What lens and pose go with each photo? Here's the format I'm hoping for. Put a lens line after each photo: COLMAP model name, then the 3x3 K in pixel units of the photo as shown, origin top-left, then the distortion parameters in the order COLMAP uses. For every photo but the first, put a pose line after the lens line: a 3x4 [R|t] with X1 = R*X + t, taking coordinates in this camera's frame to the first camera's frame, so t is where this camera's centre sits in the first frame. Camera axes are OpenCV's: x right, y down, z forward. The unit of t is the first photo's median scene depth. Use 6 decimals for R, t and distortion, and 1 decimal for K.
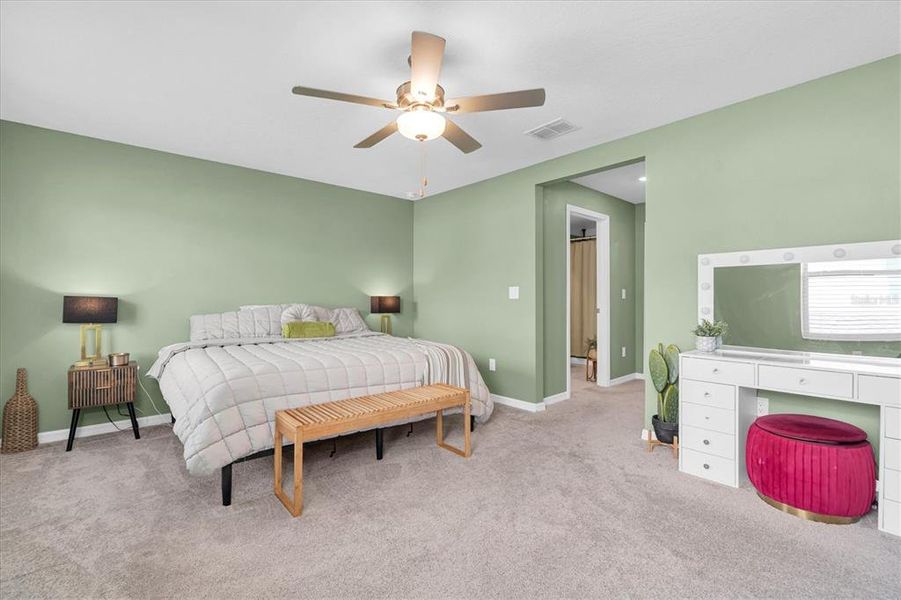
lens RADIAL K [[403.4, 0, 444.5], [0, 403.4, 305.3], [0, 0, 1]] dist [-0.014129, 0.000136]
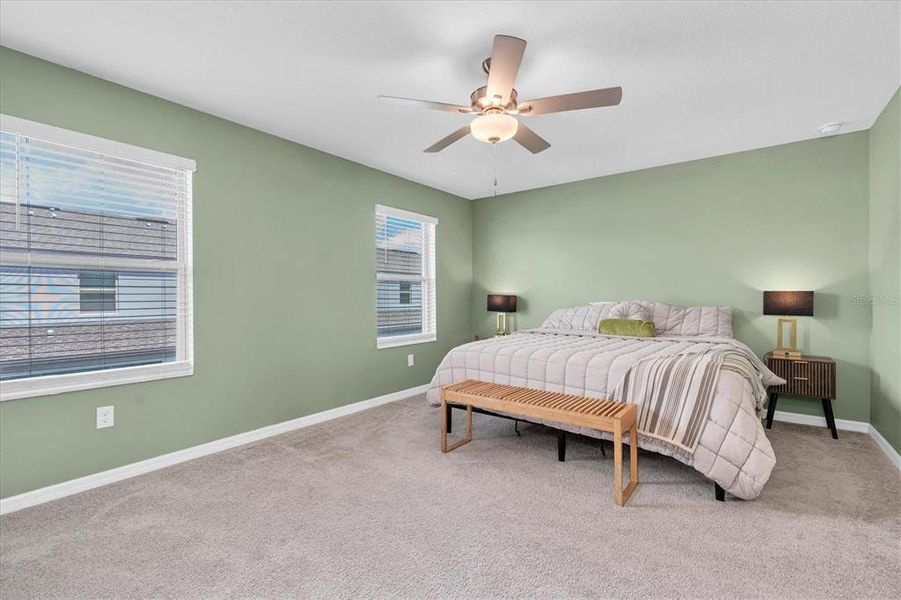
lens RADIAL K [[403.4, 0, 444.5], [0, 403.4, 305.3], [0, 0, 1]] dist [-0.014129, 0.000136]
pose [[0.194786, 0.020595, -0.980629, 0.631169], [-0.010373, 0.999767, 0.018936, -0.008062], [0.980791, 0.006484, 0.194955, 0.459720]]
